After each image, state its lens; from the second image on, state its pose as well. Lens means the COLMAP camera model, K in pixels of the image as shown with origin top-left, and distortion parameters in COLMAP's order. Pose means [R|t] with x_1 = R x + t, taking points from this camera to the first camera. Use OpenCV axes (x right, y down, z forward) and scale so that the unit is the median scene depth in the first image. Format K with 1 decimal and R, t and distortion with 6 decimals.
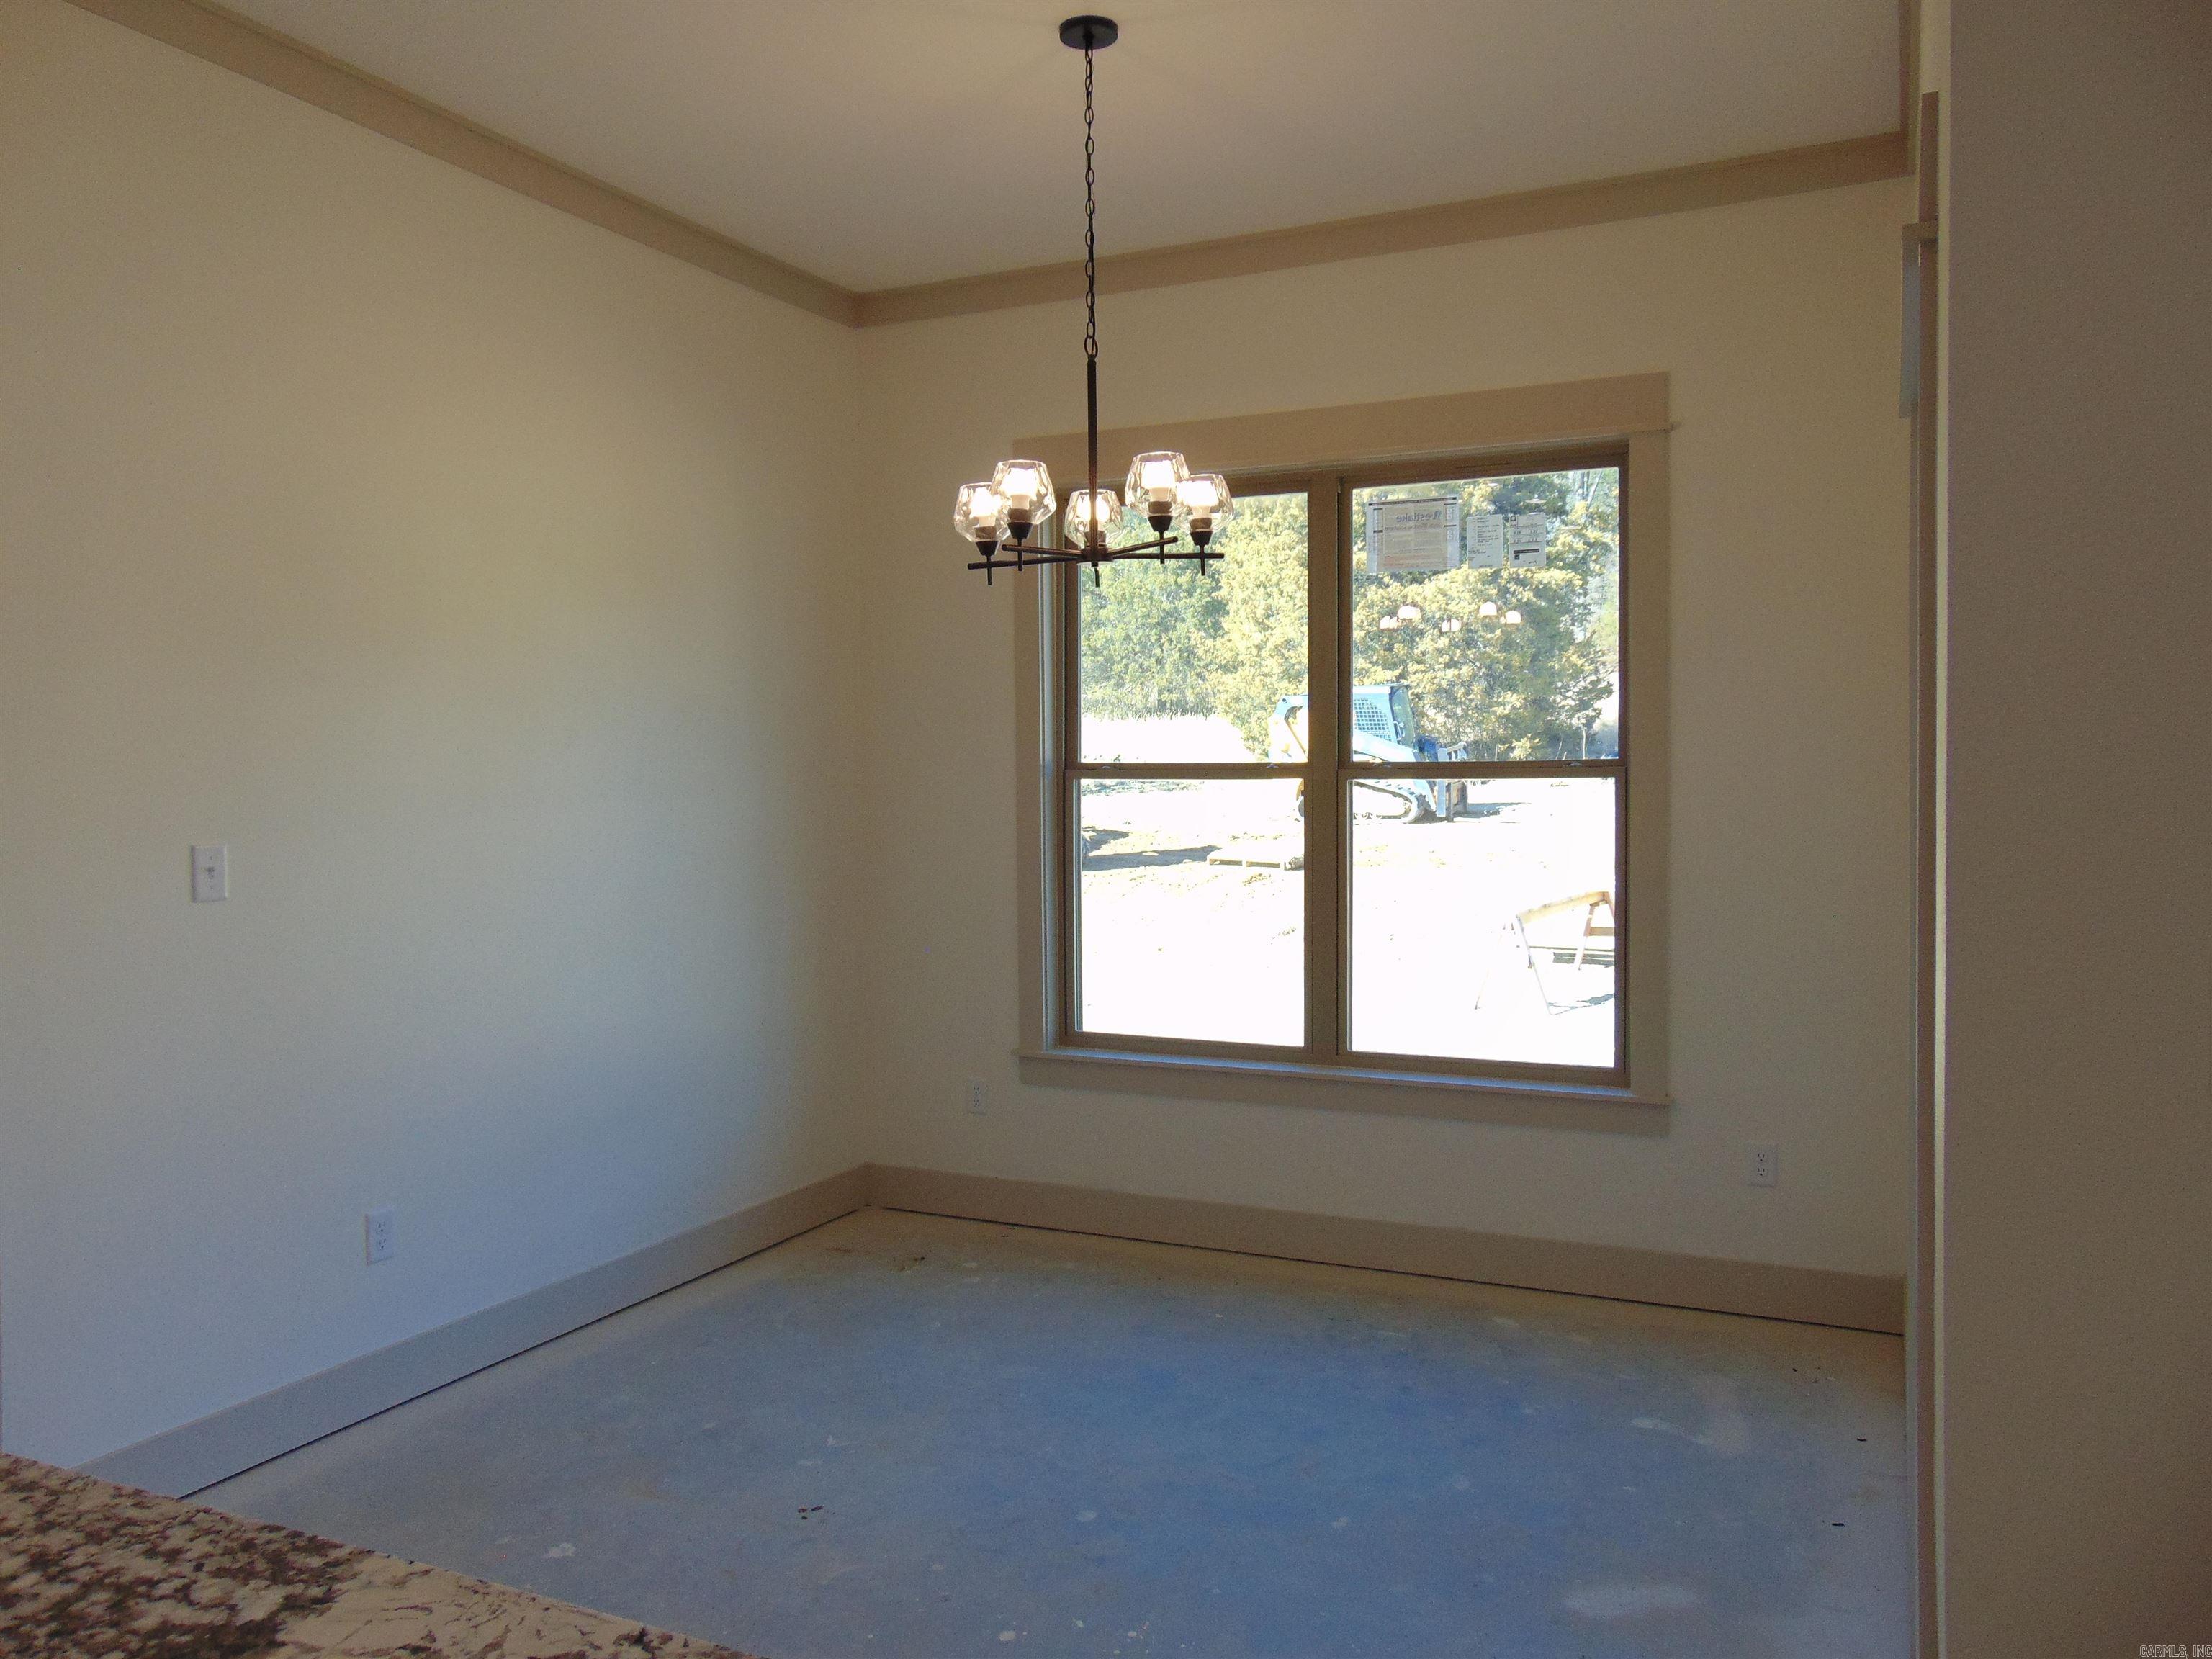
lens RADIAL K [[1655.6, 0, 1097.1], [0, 1655.6, 794.3], [0, 0, 1]] dist [-0.005426, 0.000611]
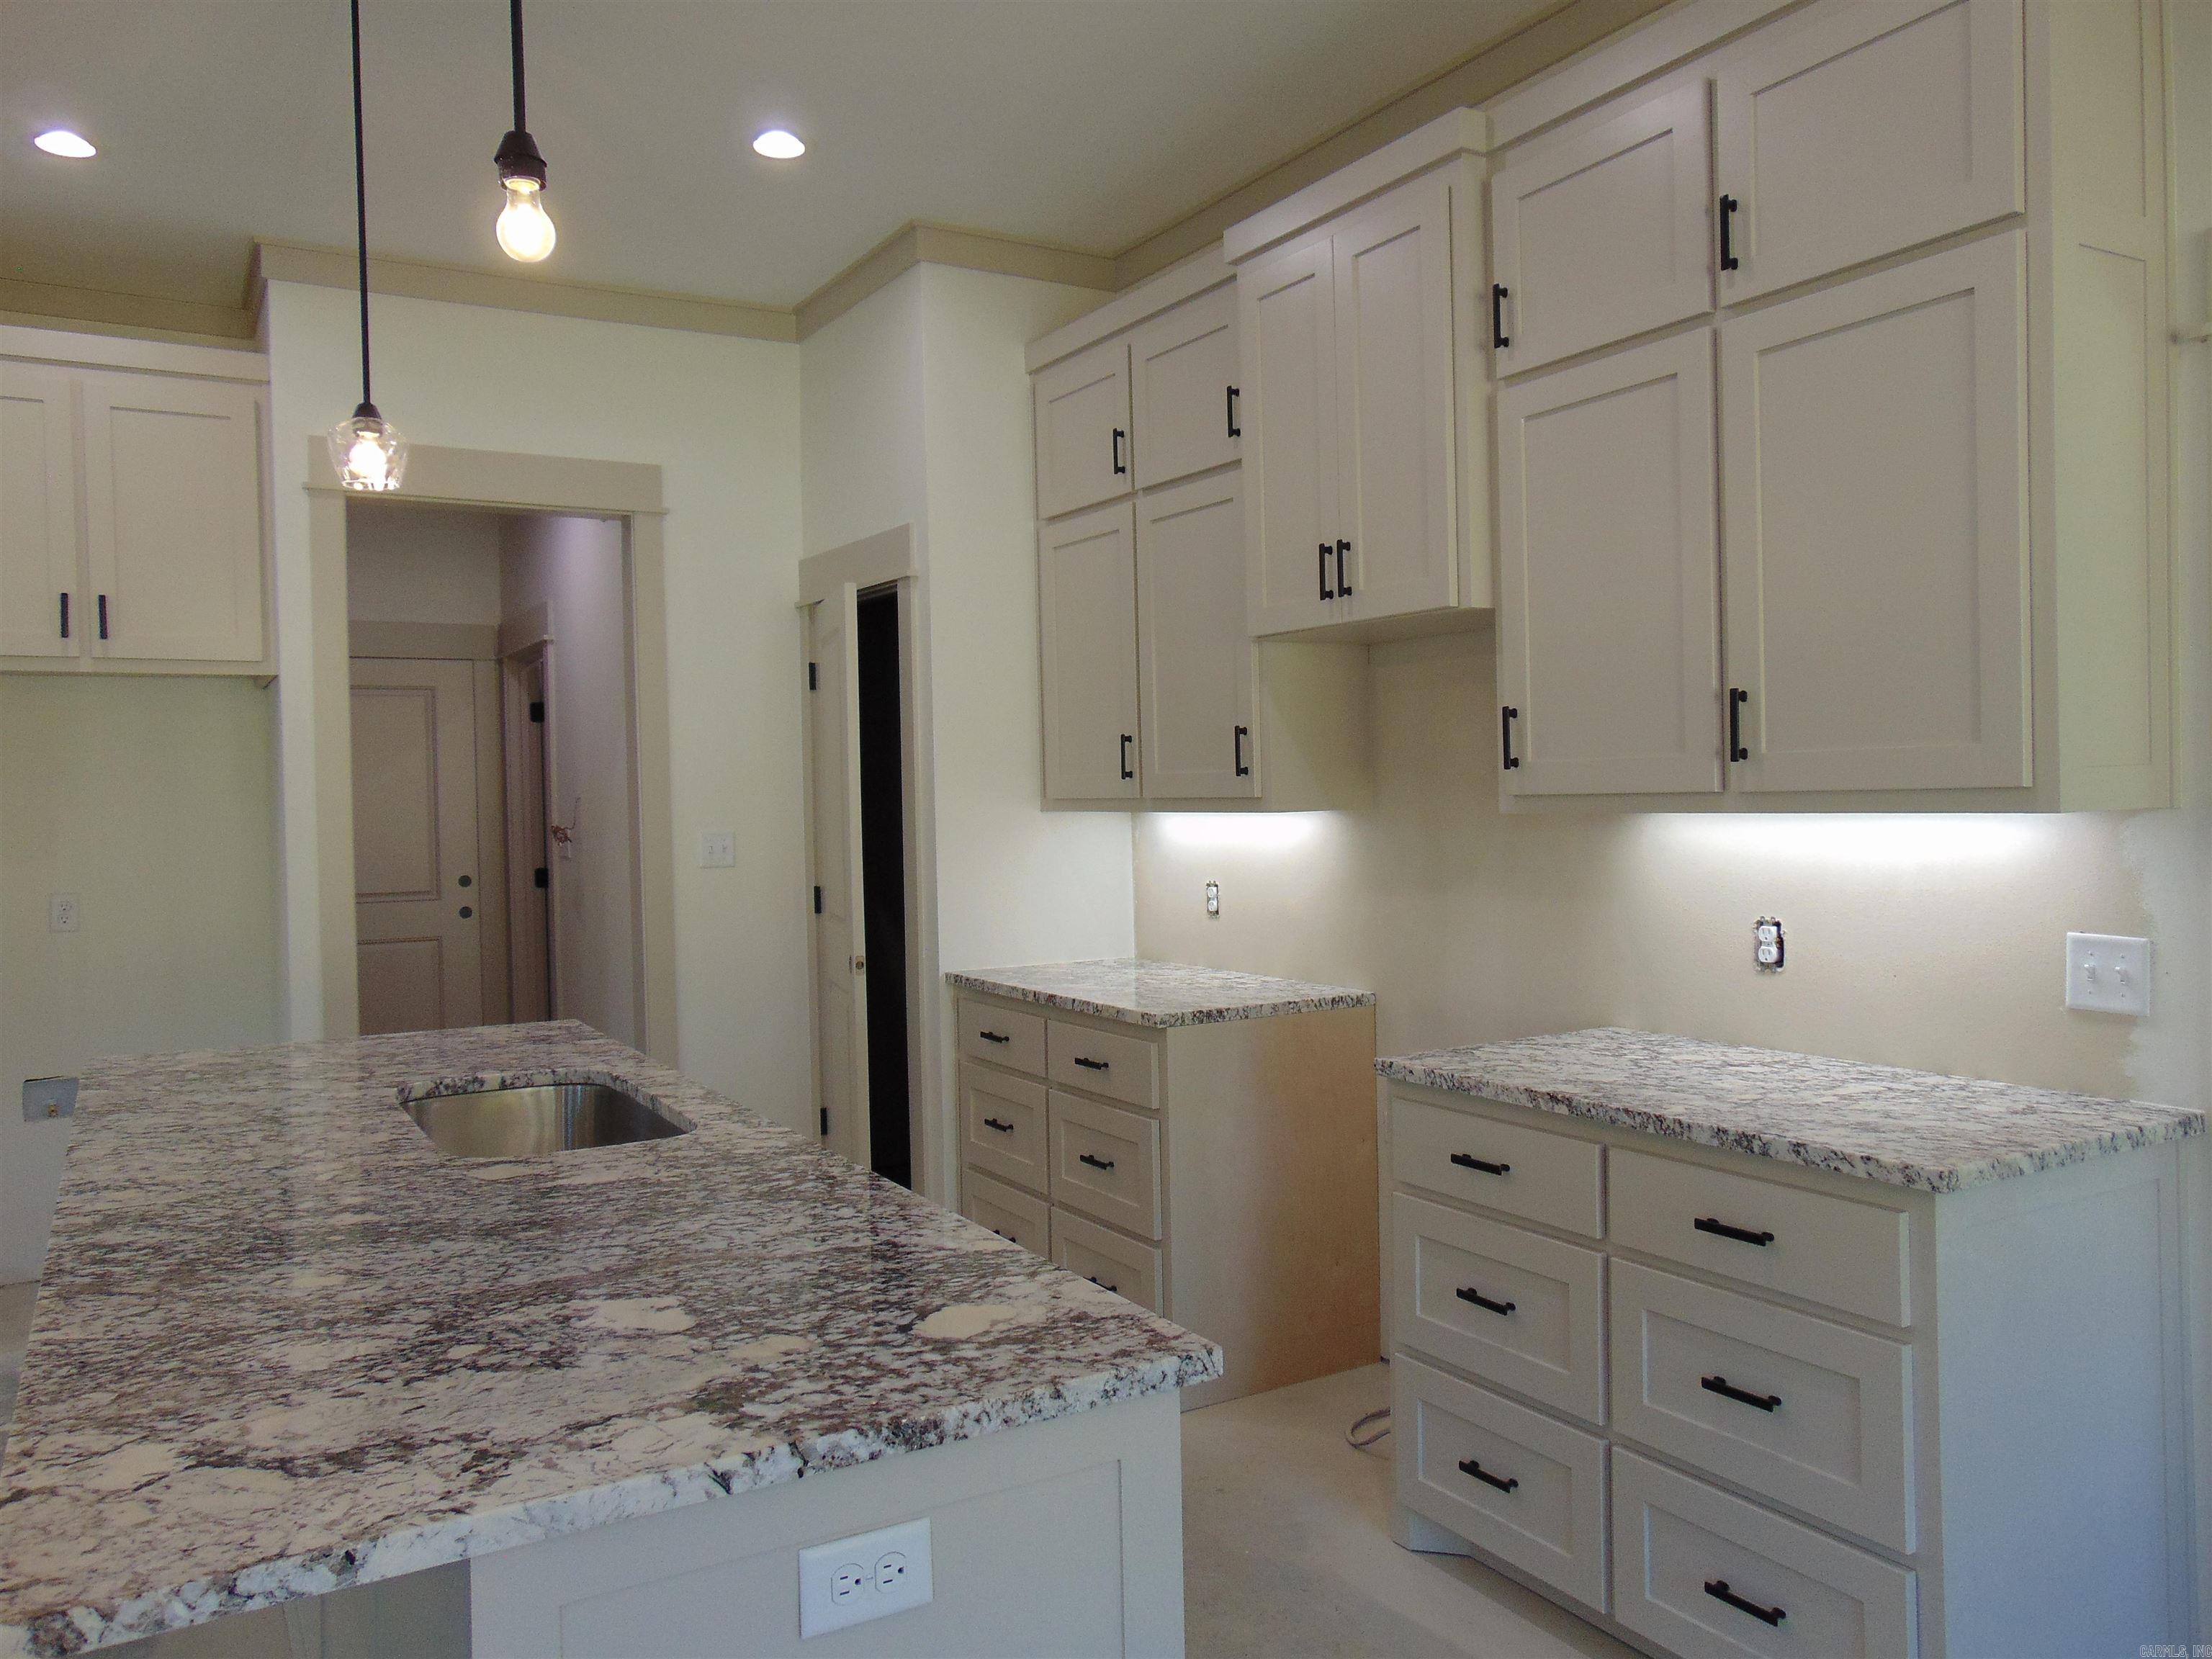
lens RADIAL K [[1646.4, 0, 1105.9], [0, 1646.4, 822.7], [0, 0, 1]] dist [-0.043648, 0.082036]
pose [[-0.553507, 0.036725, -0.832034, 0.087909], [0.015984, 0.999312, 0.033476, -0.002094], [0.832691, 0.005230, -0.553713, 0.426235]]
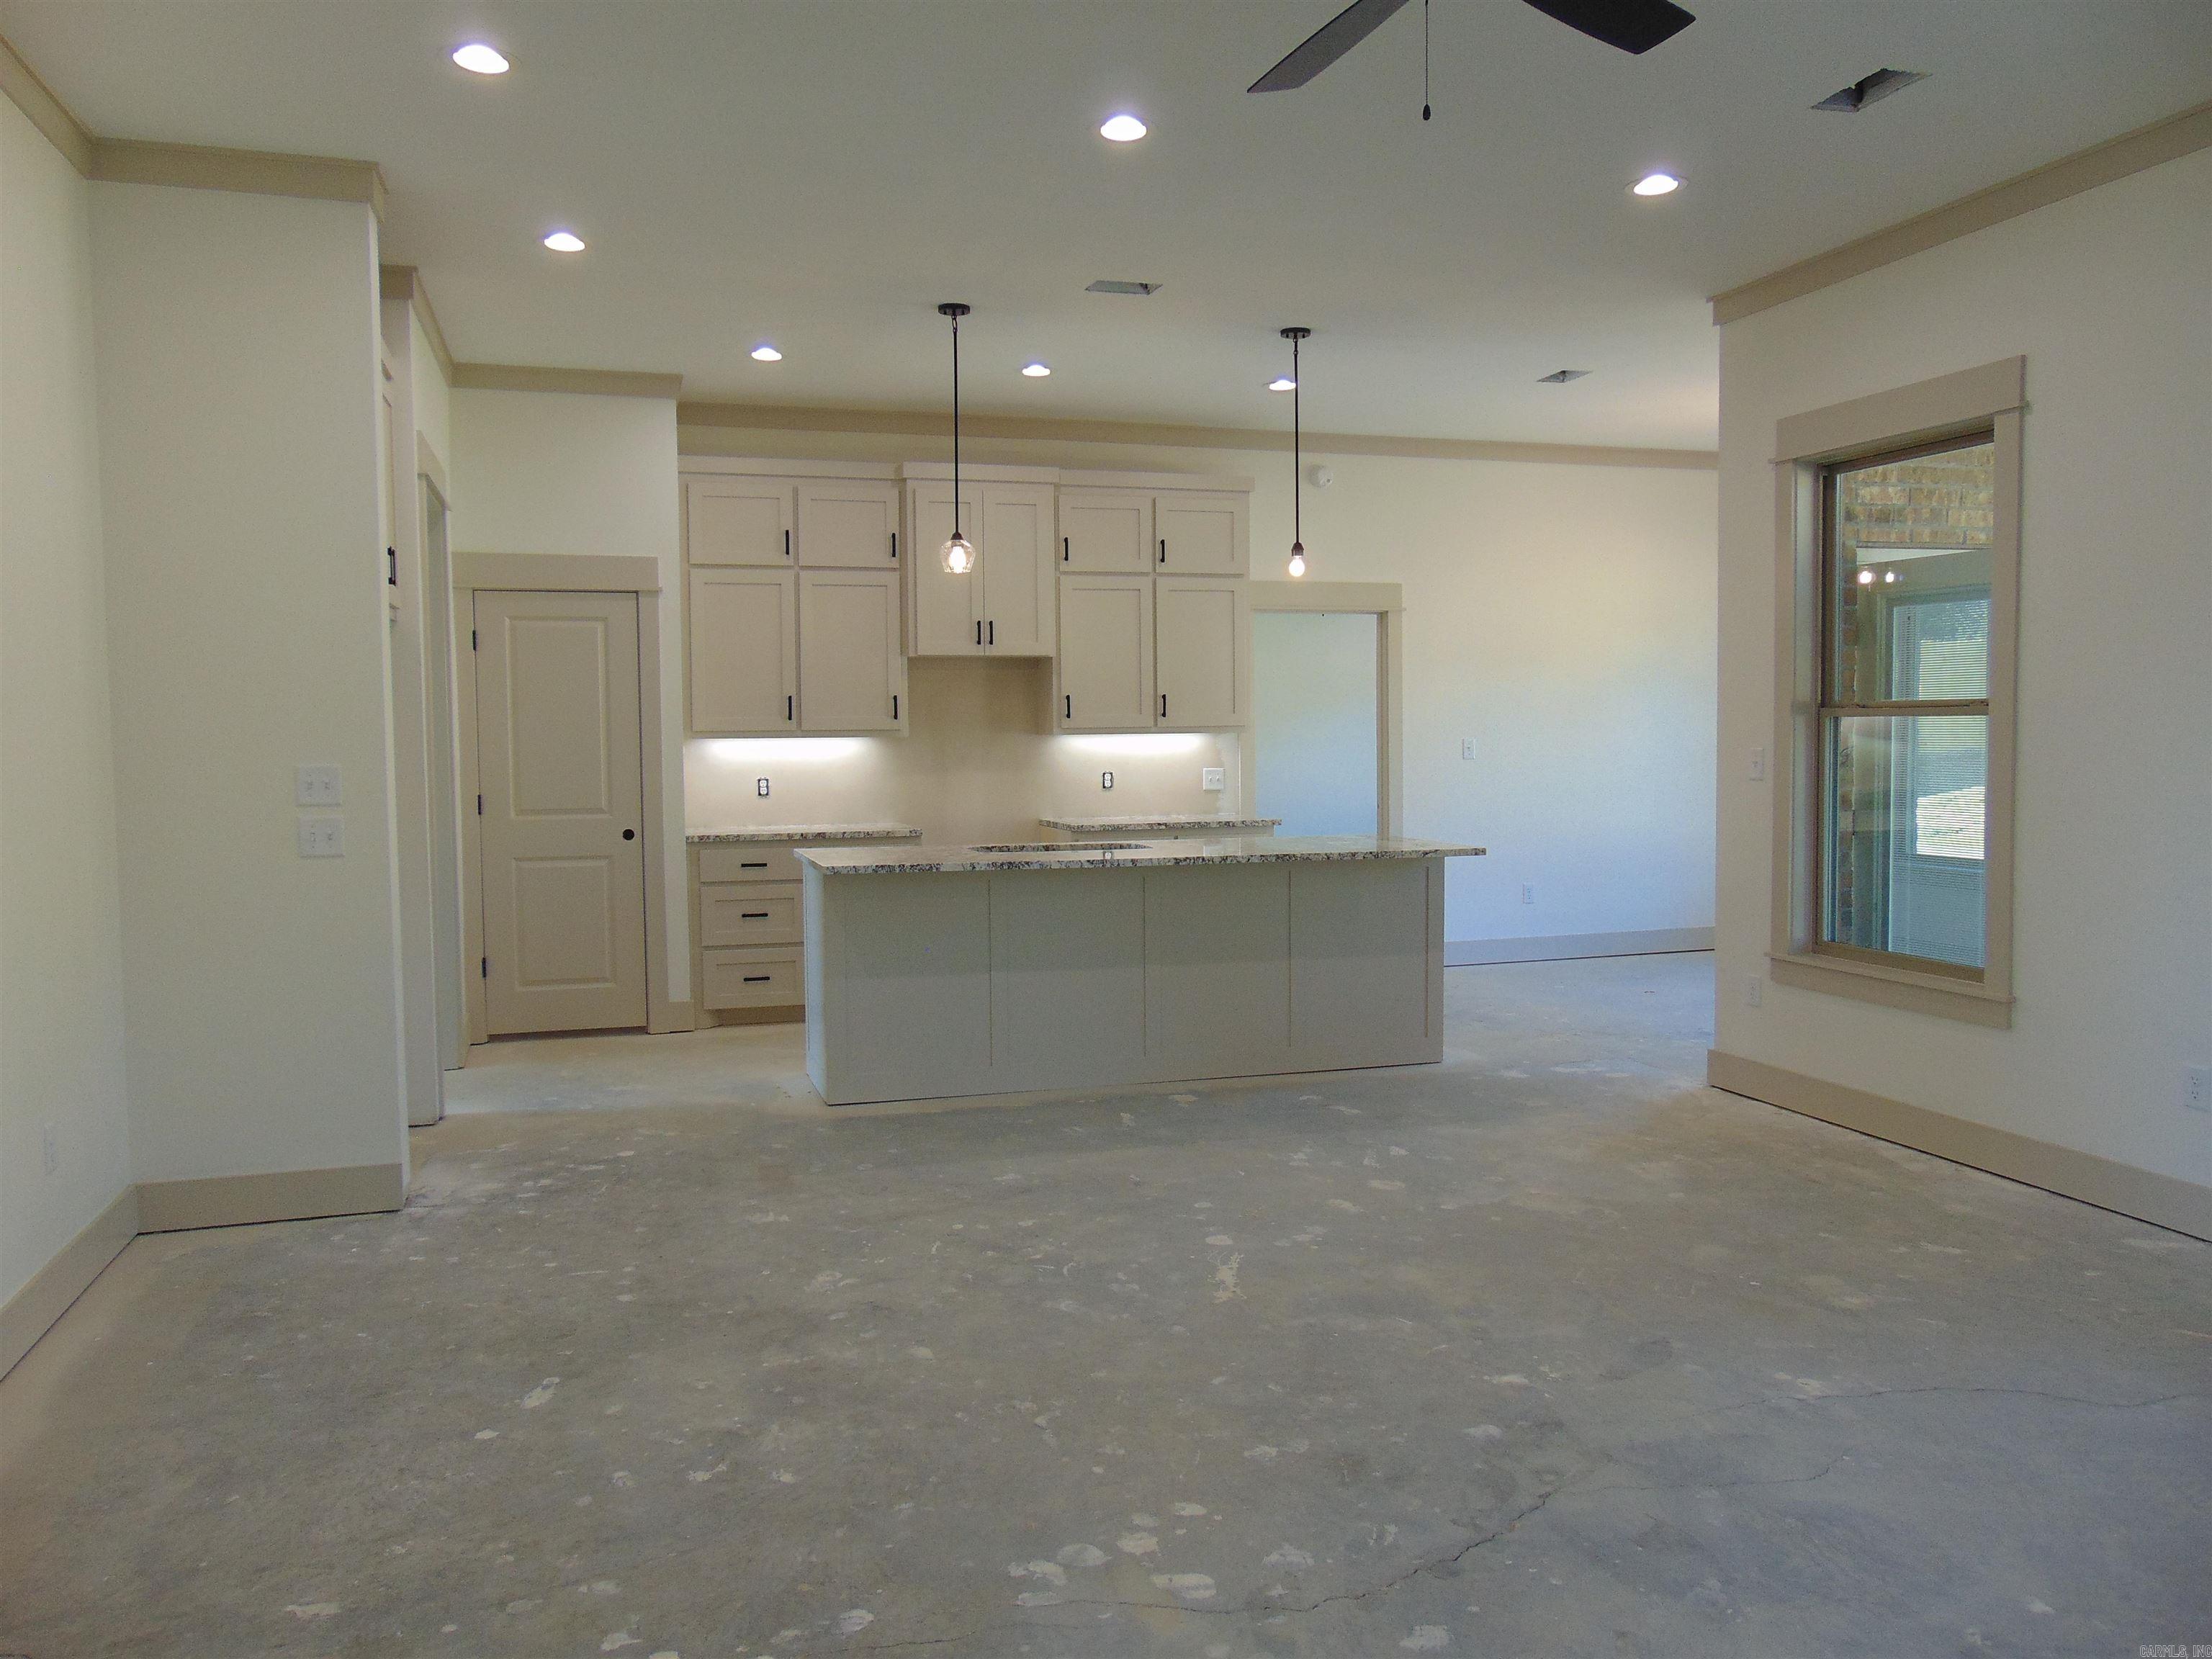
lens RADIAL K [[1646.4, 0, 1106.3], [0, 1646.4, 826.3], [0, 0, 1]] dist [-0.043648, 0.082036]
pose [[0.680310, 0.048711, -0.731304, 0.758963], [-0.005325, 0.998091, 0.061528, 0.007631], [0.732905, -0.037964, 0.679271, -0.936972]]
